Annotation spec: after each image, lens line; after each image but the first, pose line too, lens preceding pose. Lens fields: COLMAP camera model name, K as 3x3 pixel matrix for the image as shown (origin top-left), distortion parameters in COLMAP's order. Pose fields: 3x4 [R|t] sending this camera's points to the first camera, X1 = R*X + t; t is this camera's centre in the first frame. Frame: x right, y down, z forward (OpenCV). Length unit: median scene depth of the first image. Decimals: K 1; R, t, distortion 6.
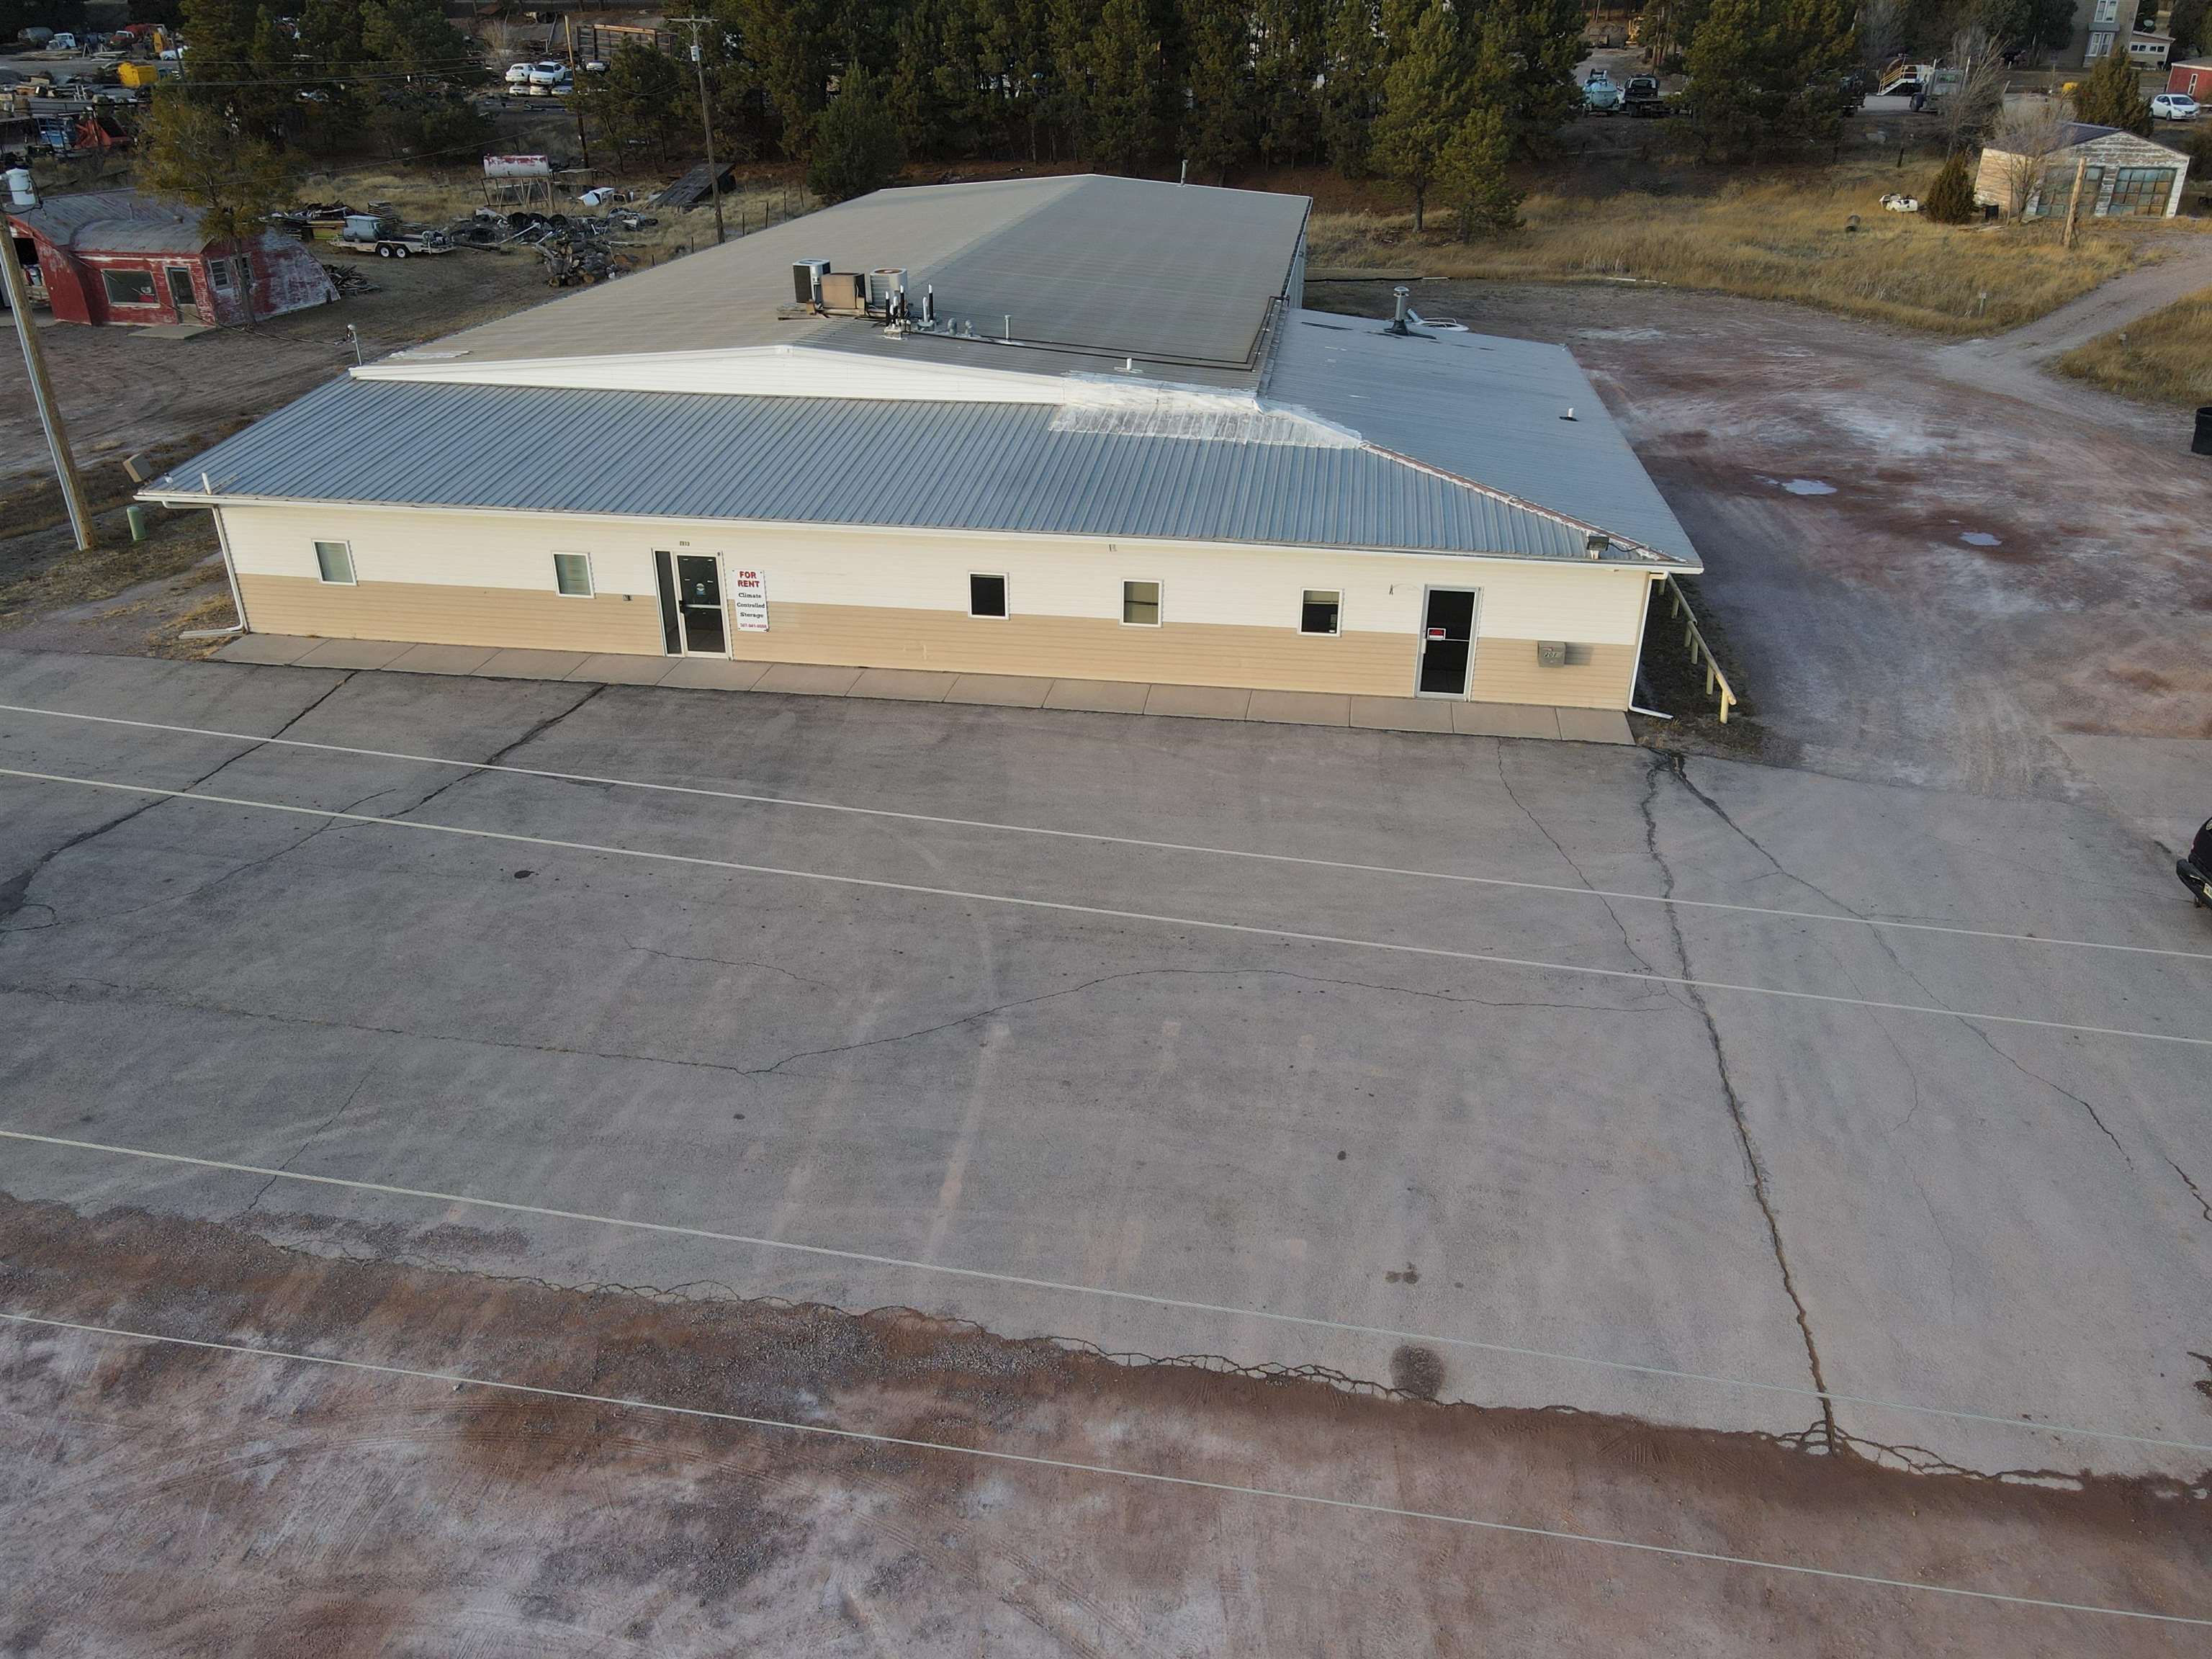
lens RADIAL K [[1620.0, 0, 1095.2], [0, 1620.0, 825.3], [0, 0, 1]] dist [0.008758, 0.008898]
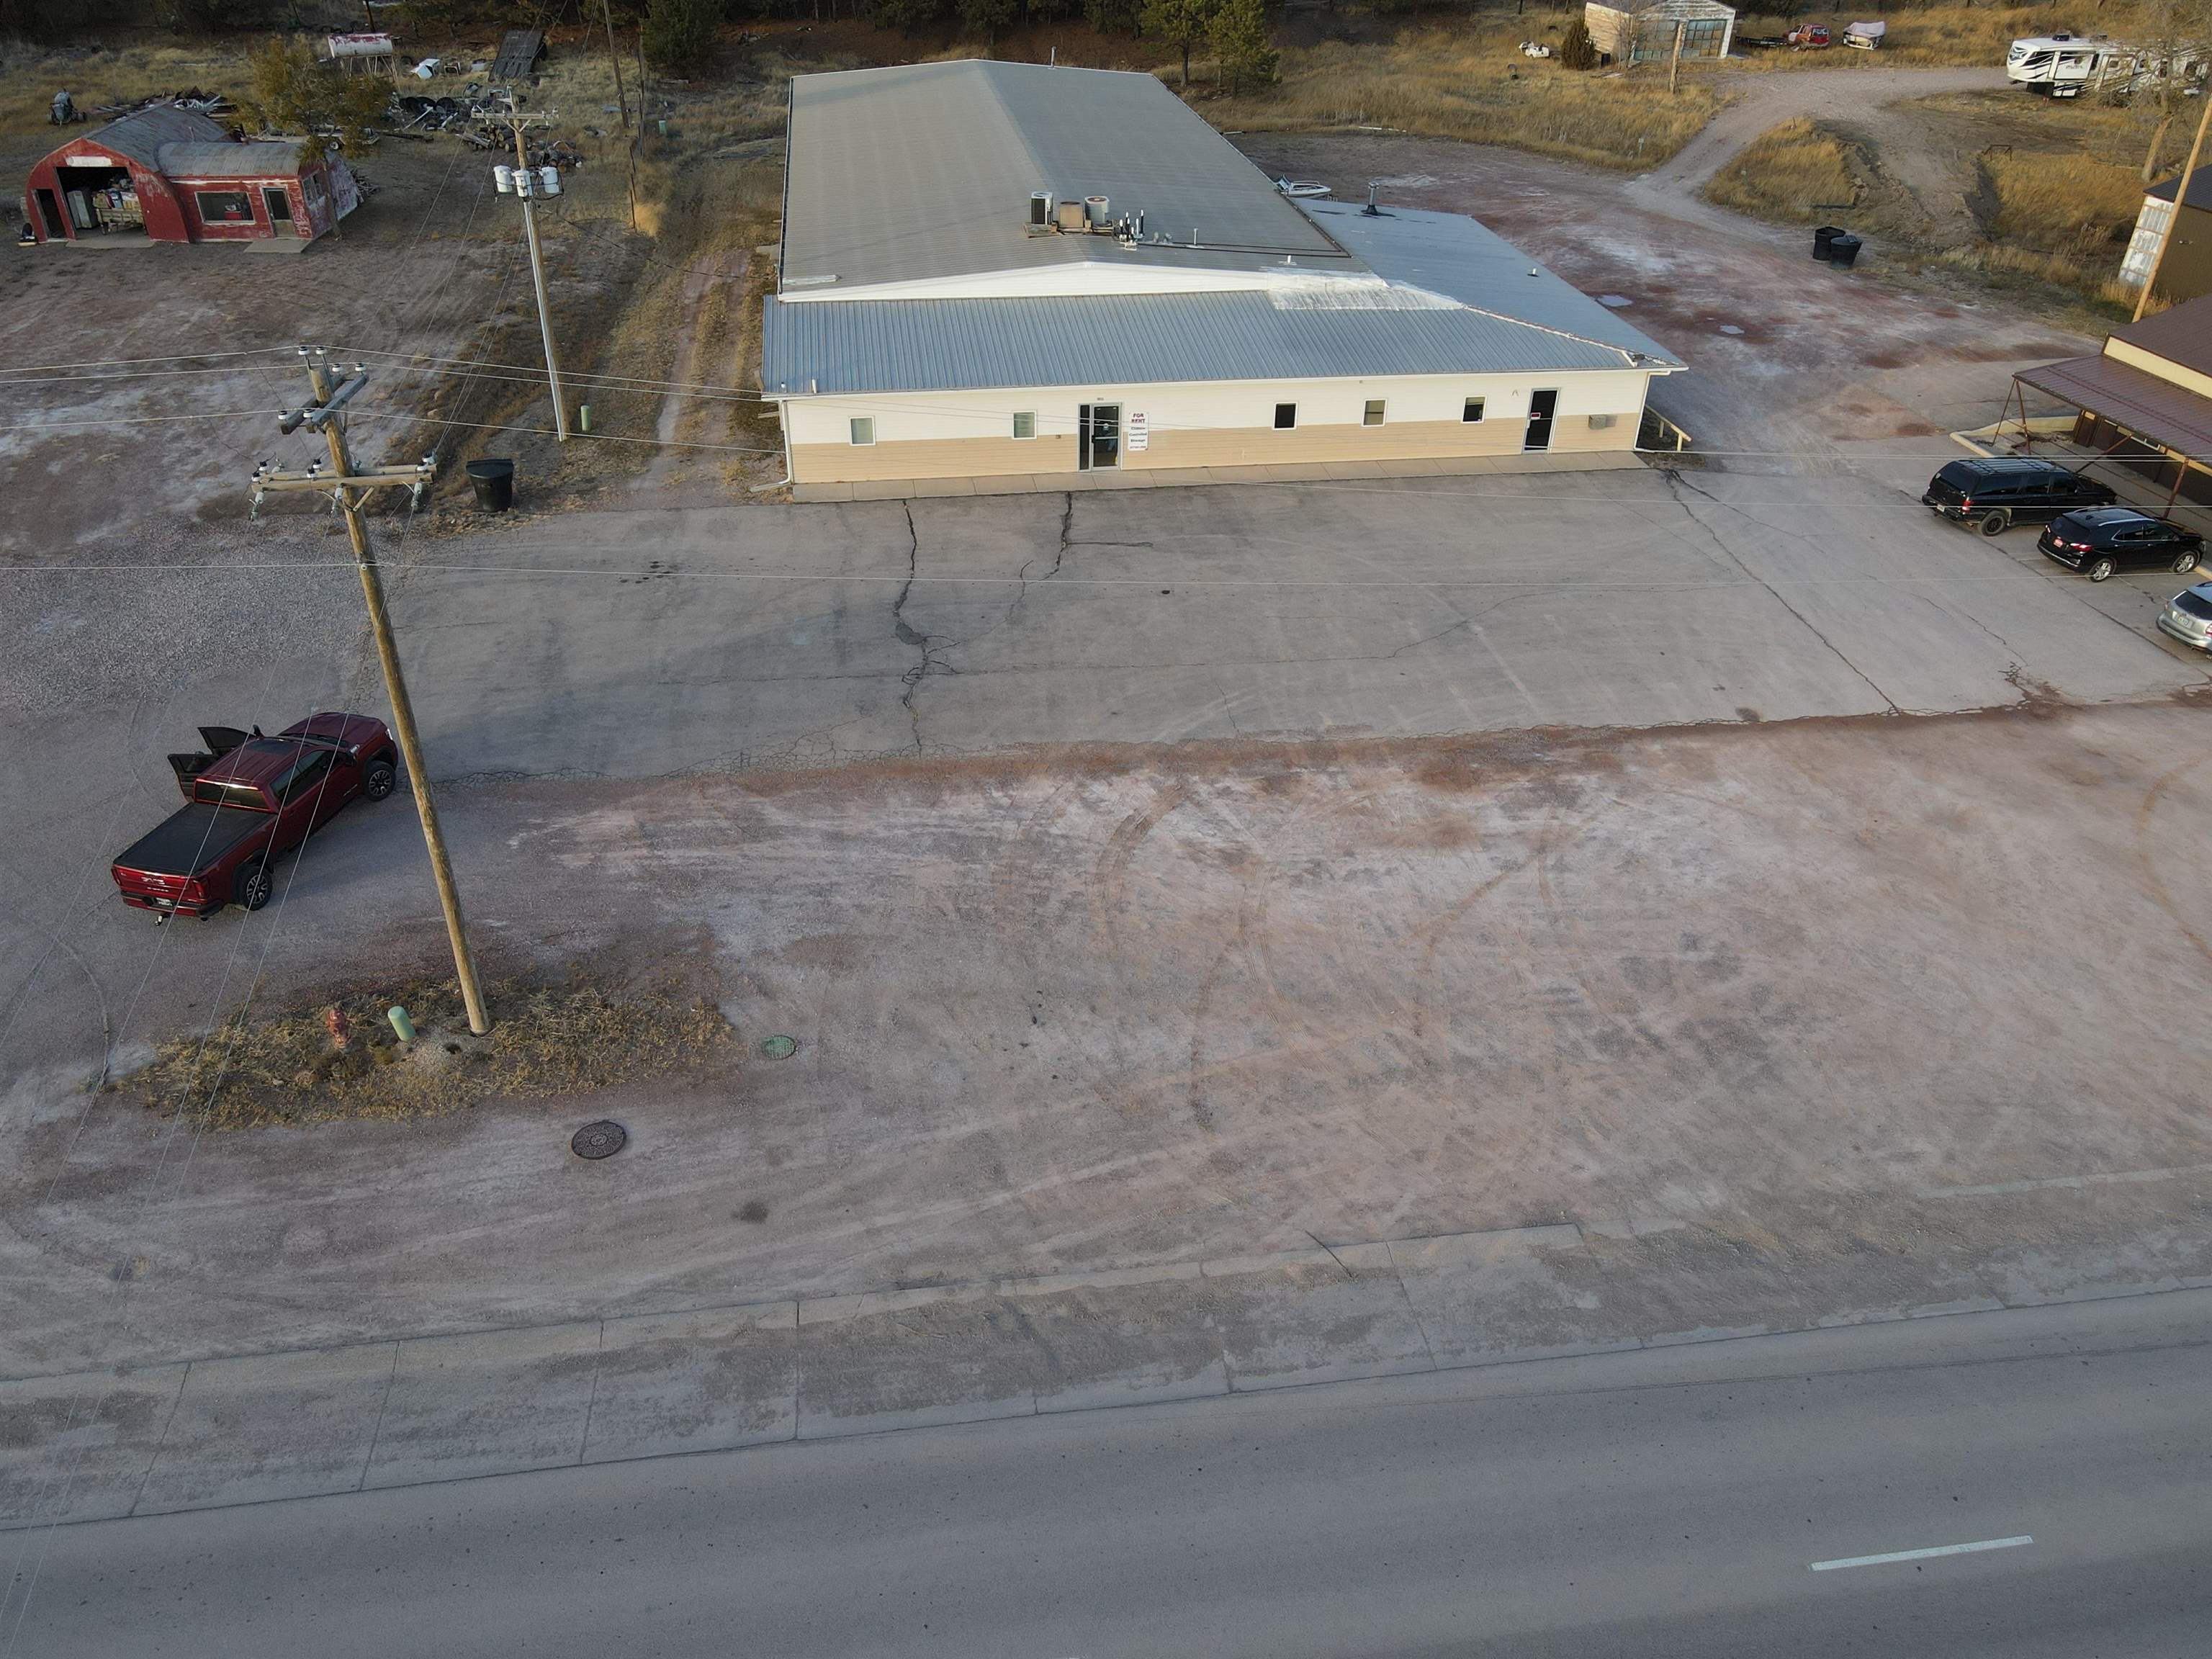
lens RADIAL K [[1620.0, 0, 1097.9], [0, 1620.0, 819.5], [0, 0, 1]] dist [0.008758, 0.008898]
pose [[0.957567, -0.146971, 0.247923, -0.726873], [0.117591, 0.984583, 0.129492, 0.029007], [-0.263132, -0.094844, 0.960087, -0.594326]]
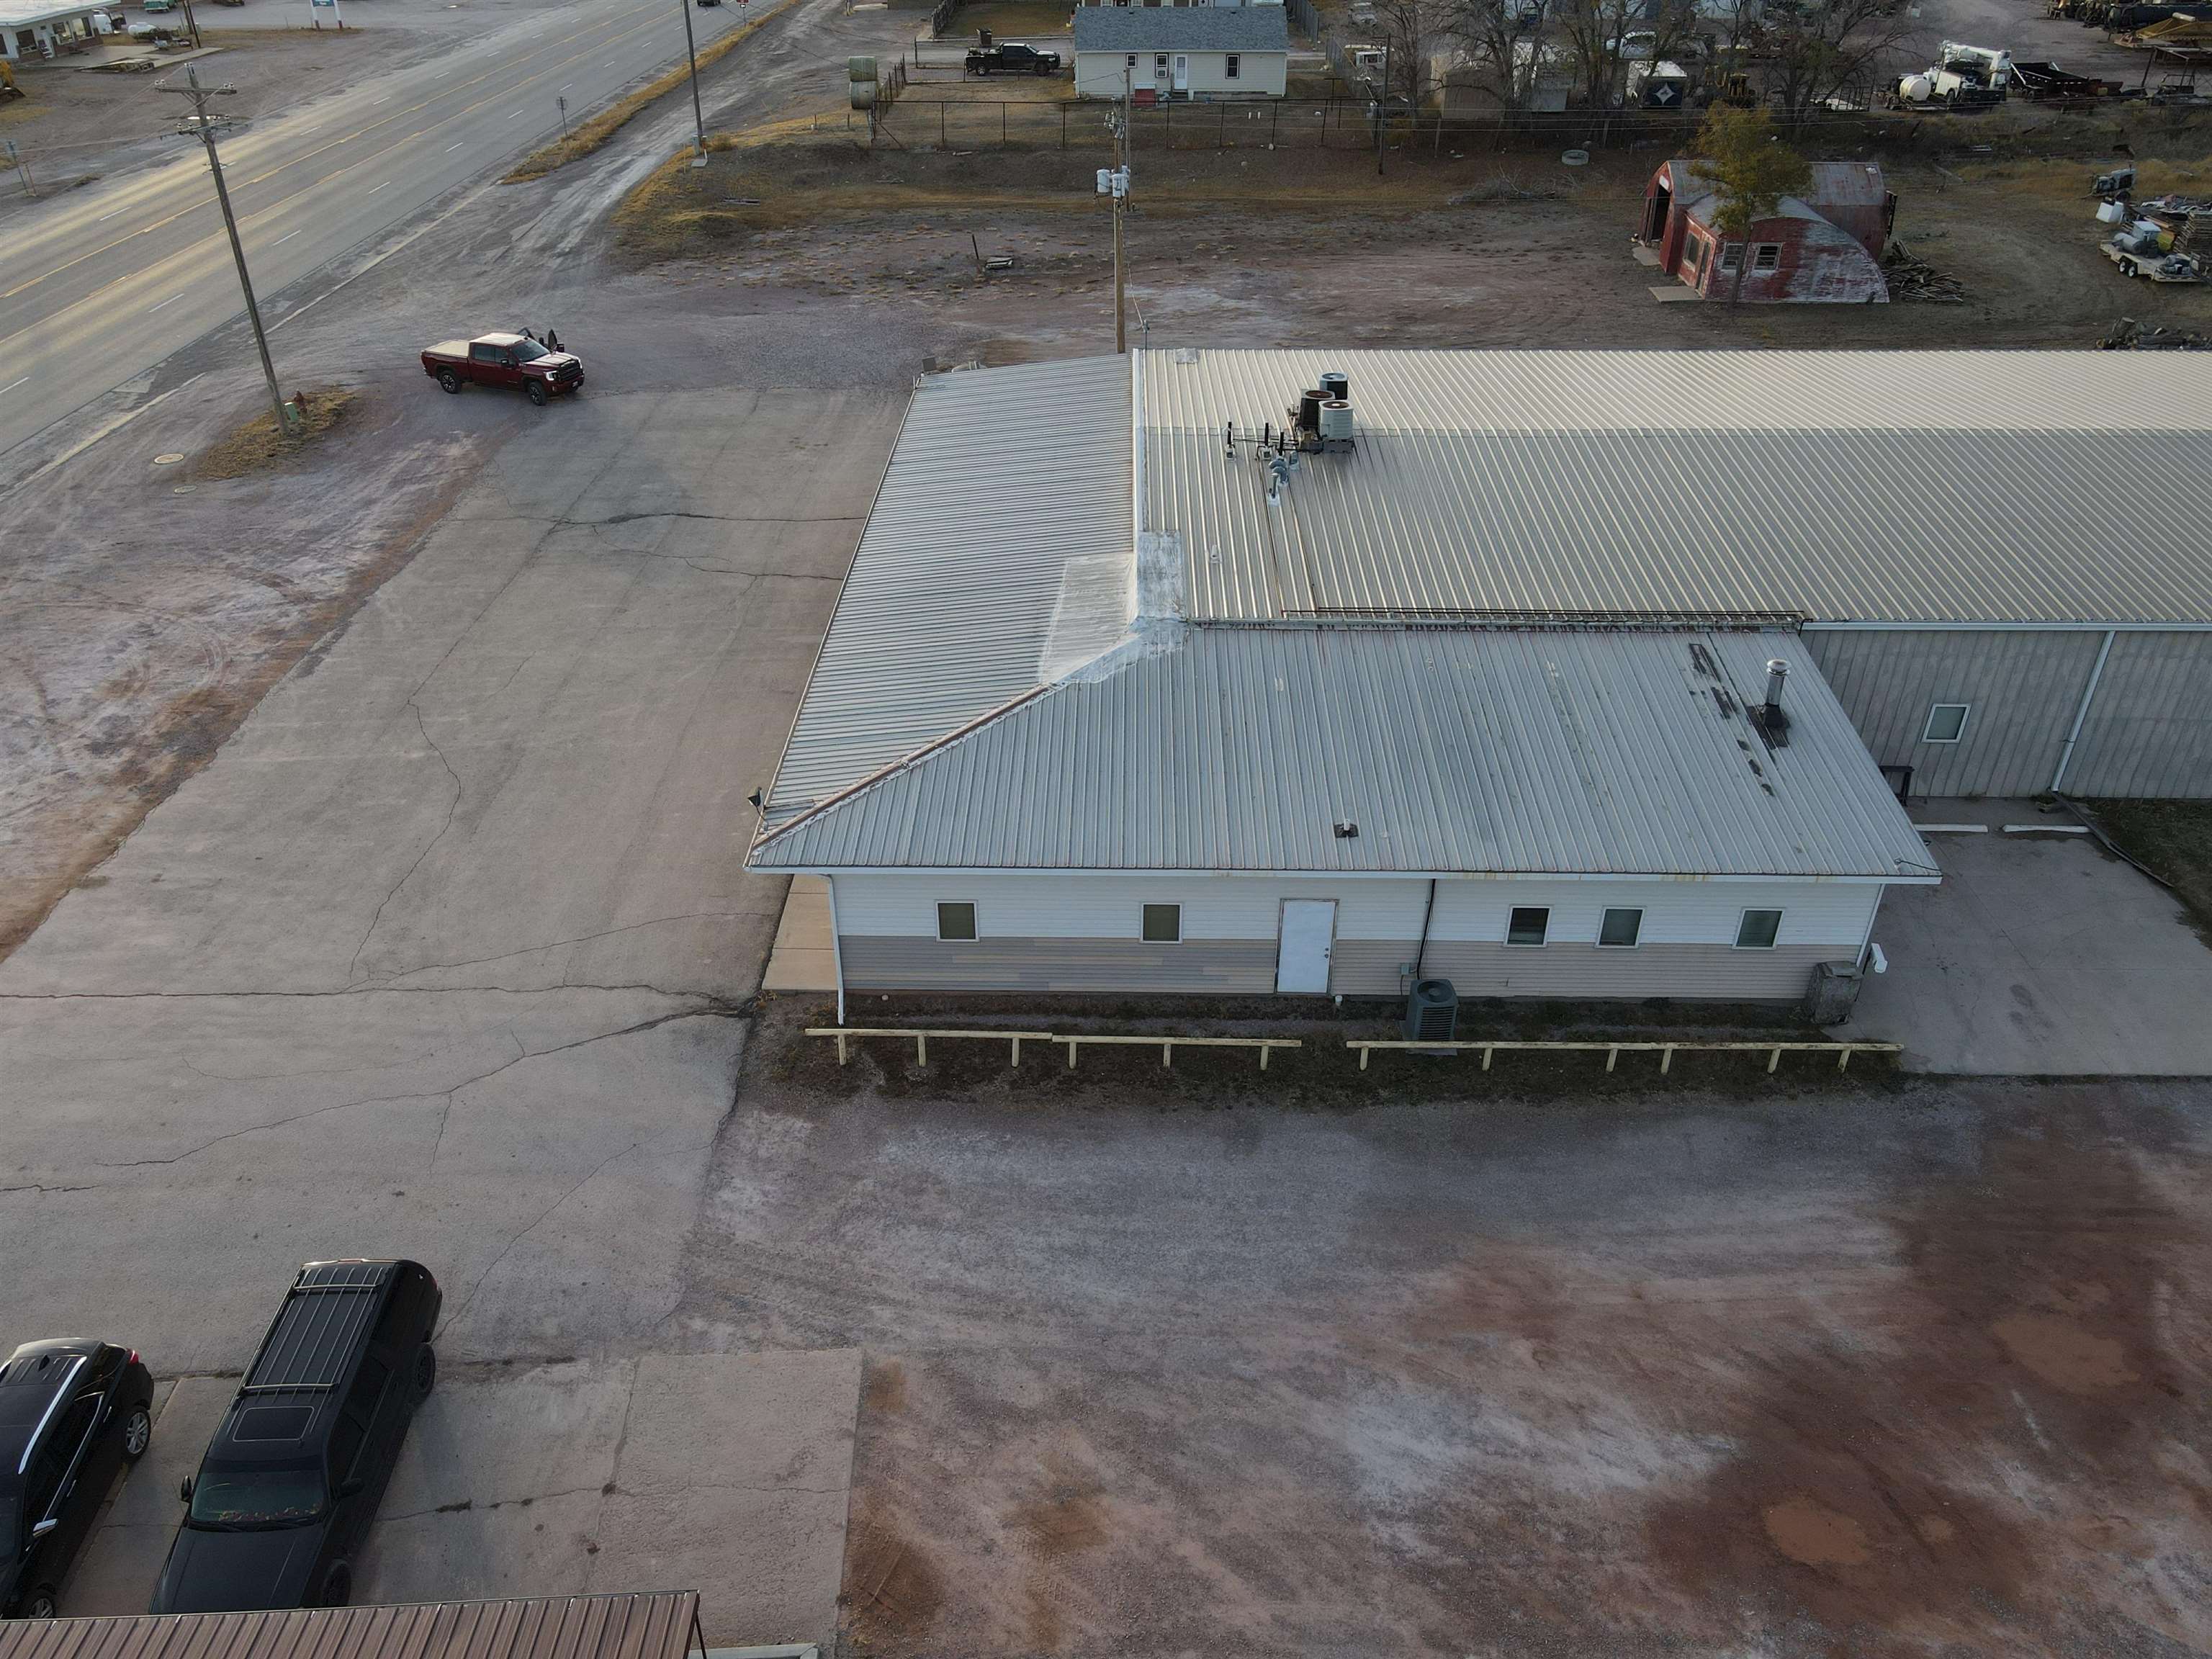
lens RADIAL K [[1620.0, 0, 1104.3], [0, 1620.0, 825.2], [0, 0, 1]] dist [0.008758, 0.008898]
pose [[0.131757, 0.522999, -0.842088, 1.124389], [-0.438533, 0.792598, 0.423647, -0.640278], [0.889004, 0.313465, 0.333783, 0.753971]]
